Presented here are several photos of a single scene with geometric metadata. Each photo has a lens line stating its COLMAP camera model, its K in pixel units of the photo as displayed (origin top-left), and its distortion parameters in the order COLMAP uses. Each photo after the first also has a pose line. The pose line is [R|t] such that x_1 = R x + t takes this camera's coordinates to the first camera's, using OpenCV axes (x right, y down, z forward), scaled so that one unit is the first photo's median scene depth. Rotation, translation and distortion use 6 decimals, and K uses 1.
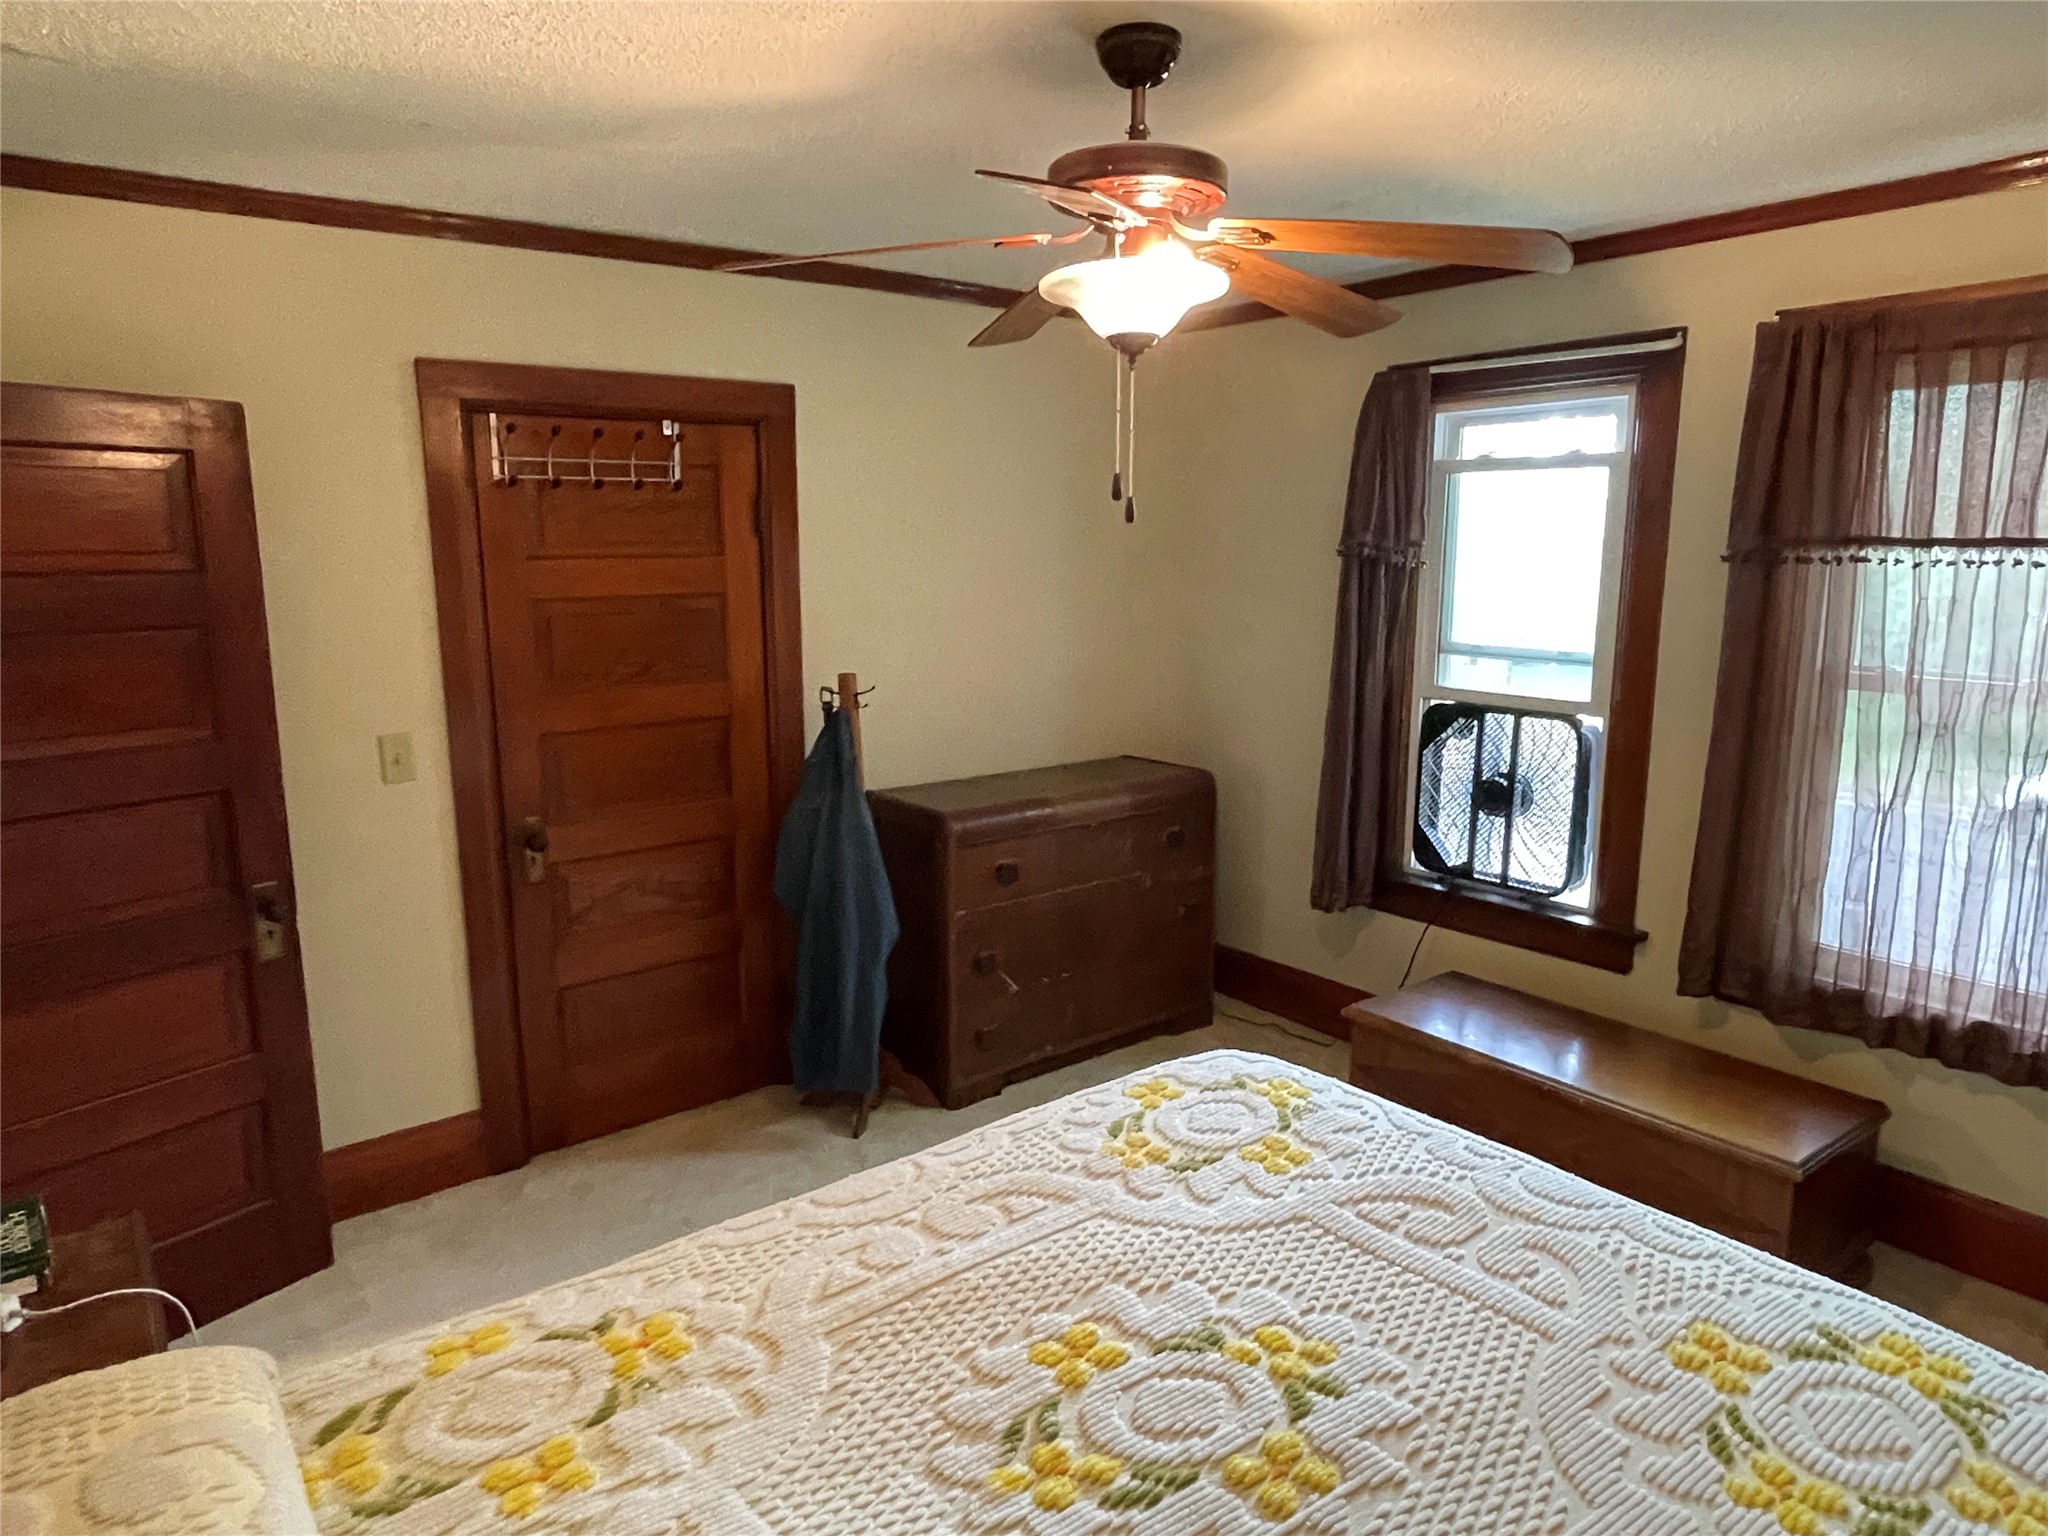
lens RADIAL K [[1288.5, 0, 1019.0], [0, 1288.5, 761.2], [0, 0, 1]] dist [0.003497, -0.001006]
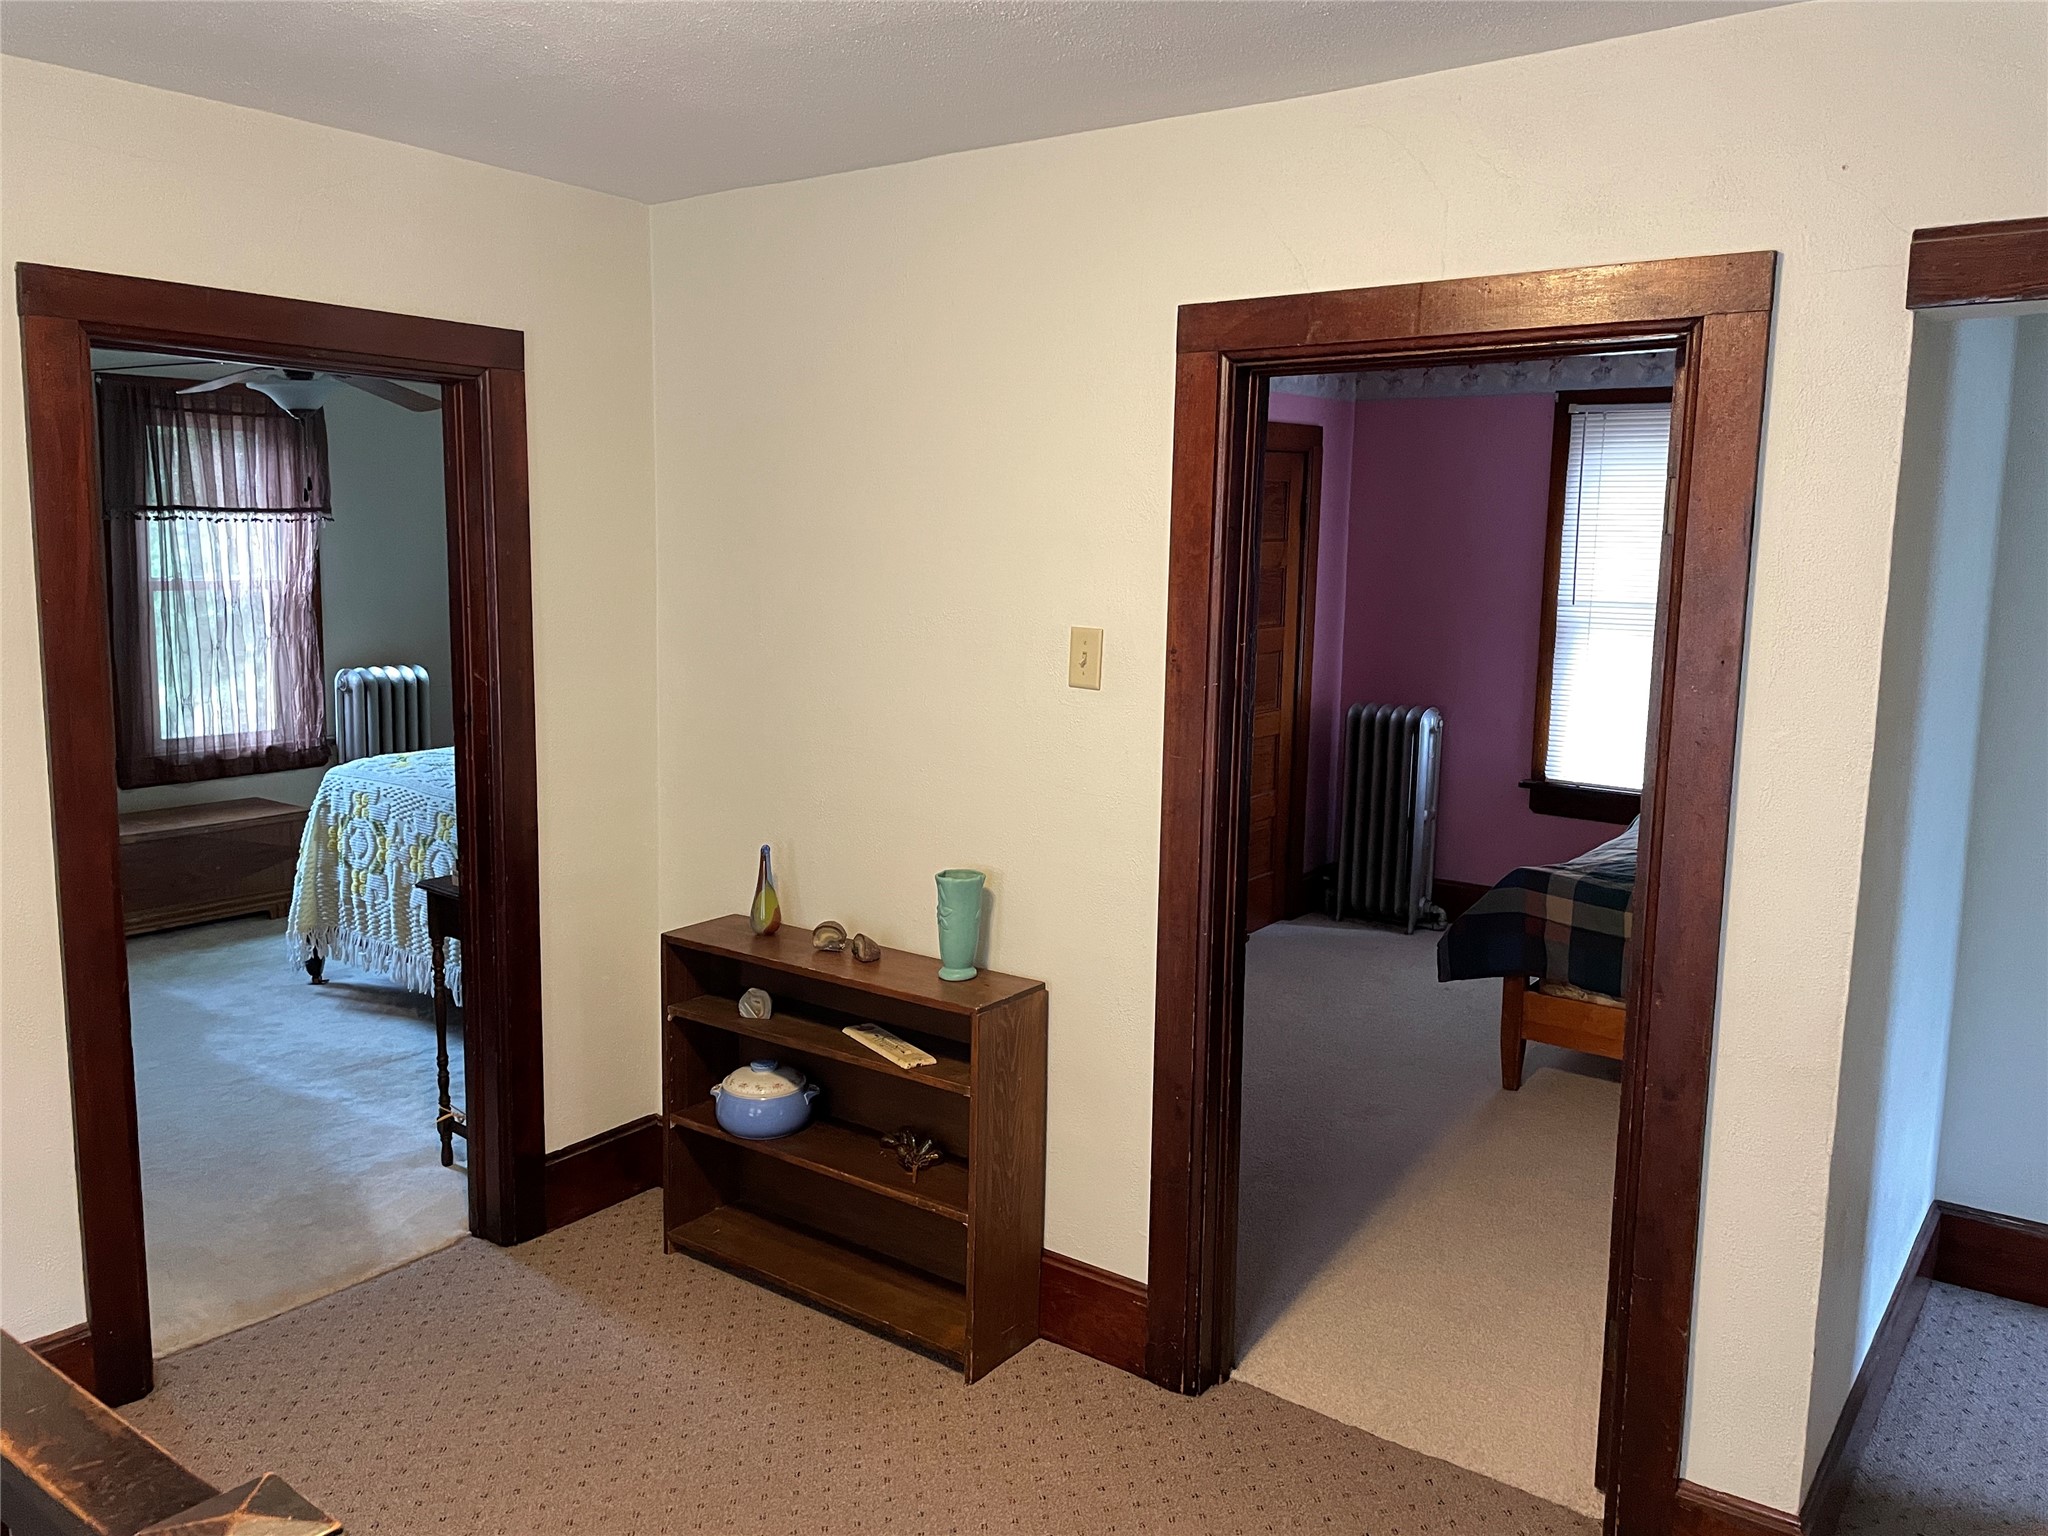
lens RADIAL K [[1554.7, 0, 1025.1], [0, 1554.7, 727.0], [0, 0, 1]] dist [0.042326, -0.021103]
pose [[-0.266269, -0.126811, 0.955521, -1.973775], [0.149969, 0.973786, 0.171026, -0.072966], [-0.952161, 0.188838, -0.240271, 0.476067]]
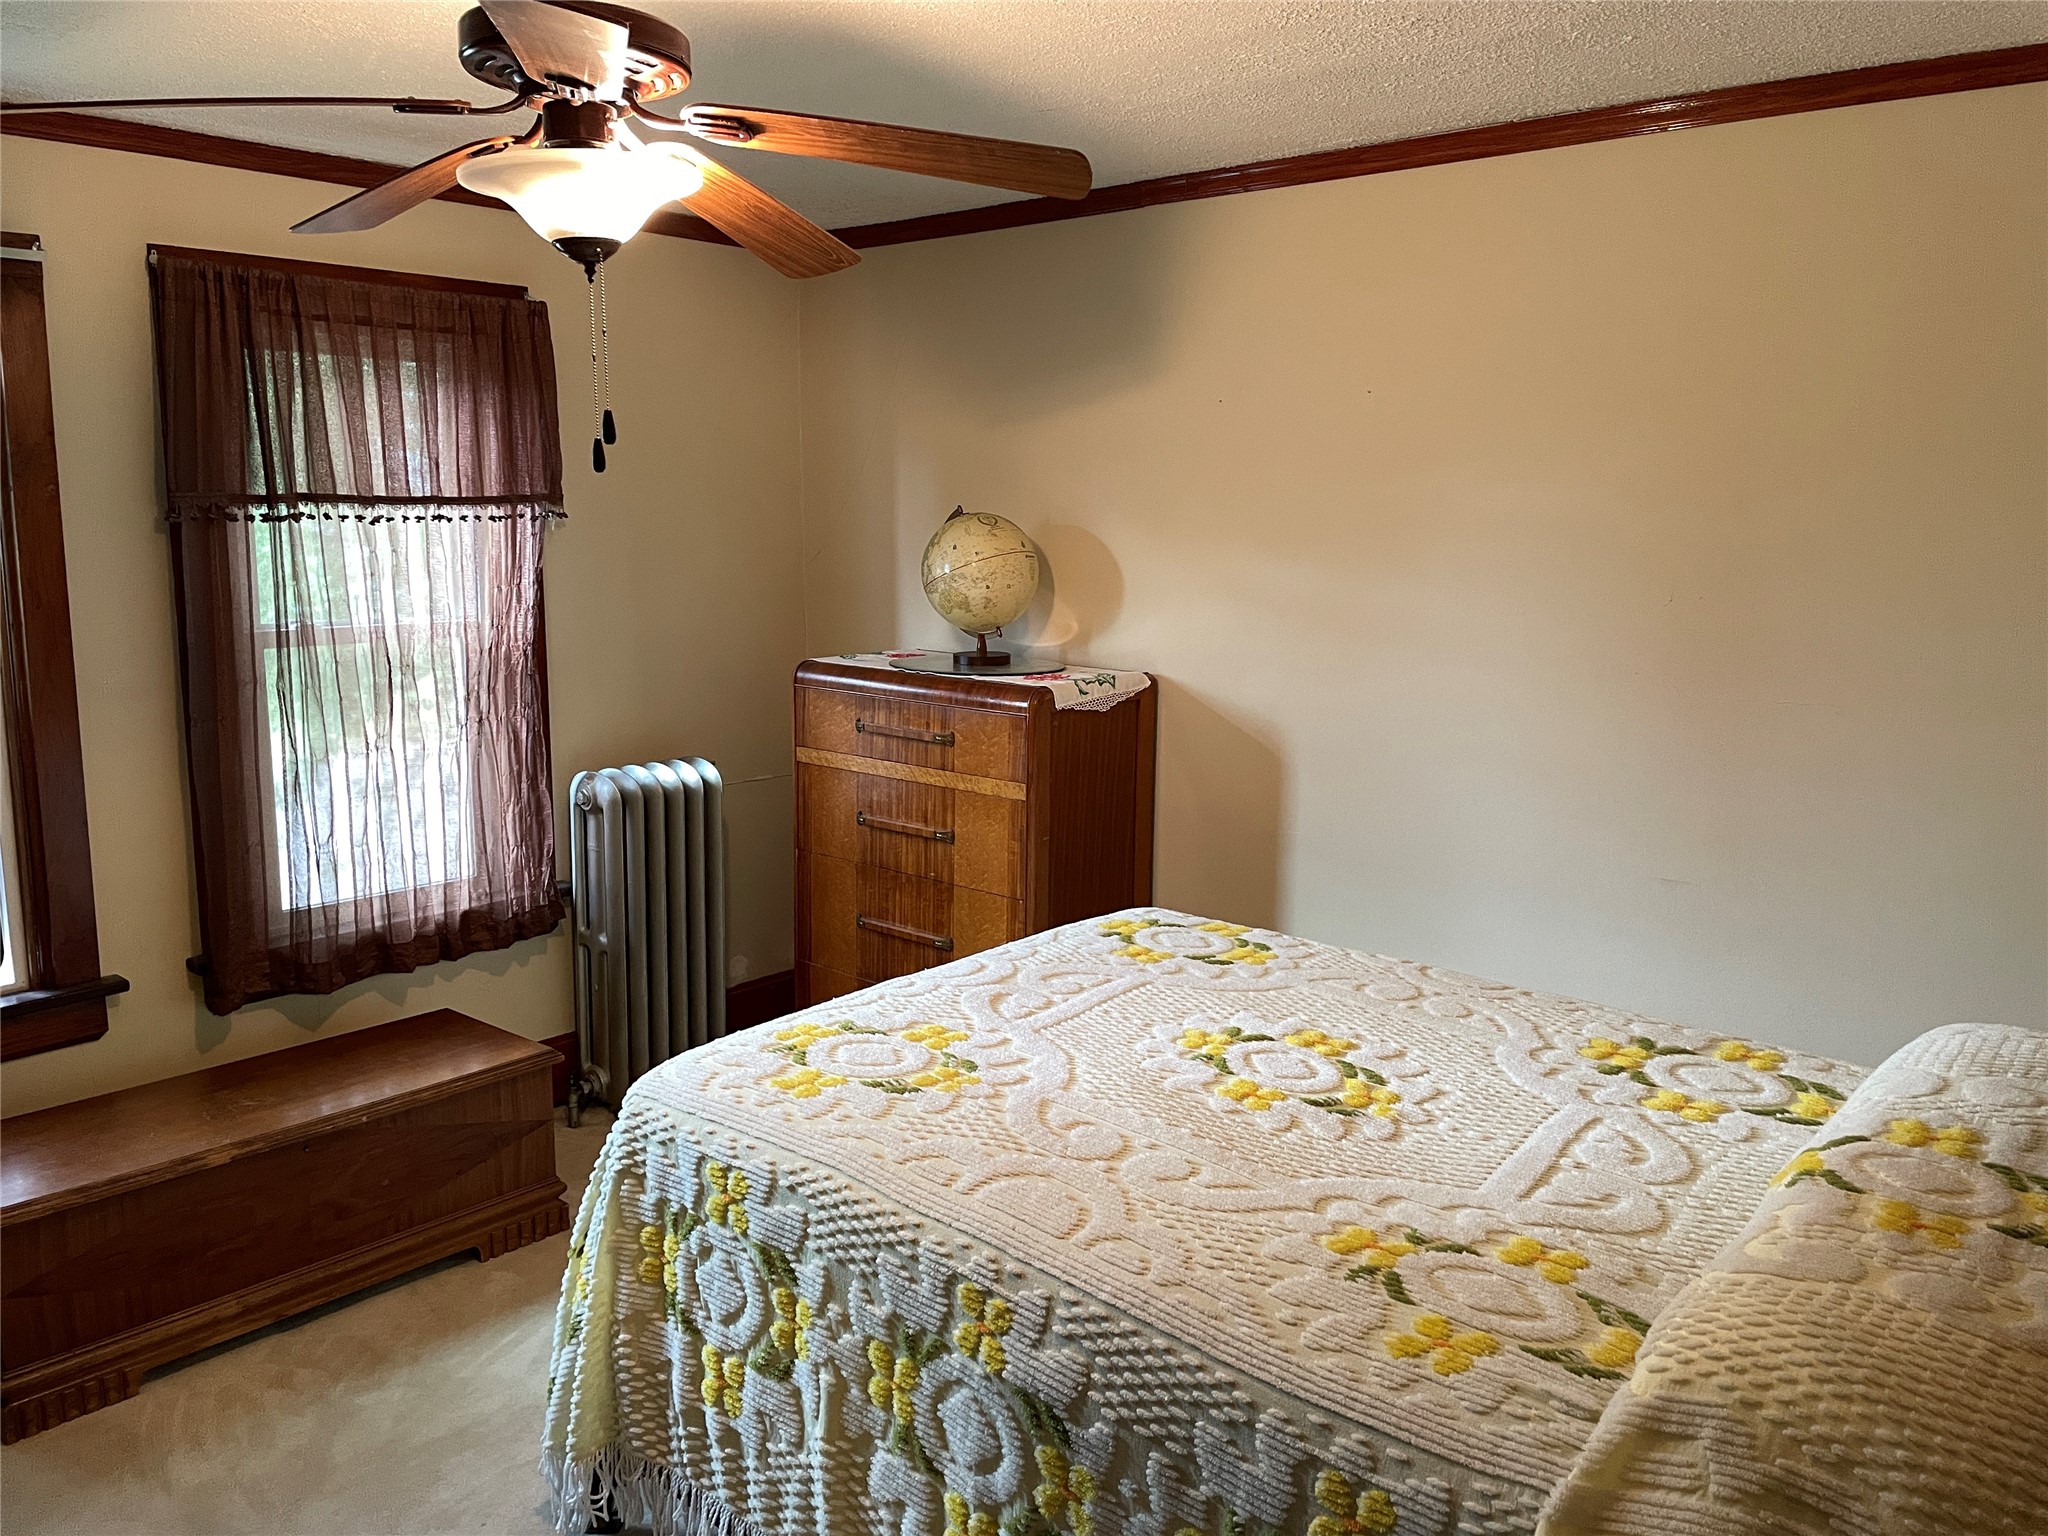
lens RADIAL K [[1554.7, 0, 1072.9], [0, 1554.7, 733.1], [0, 0, 1]] dist [0.042326, -0.021103]
pose [[-0.221427, -0.138545, 0.965285, -0.744863], [0.165885, 0.970078, 0.177286, -0.117075], [-0.960964, 0.199382, -0.191819, 0.737654]]
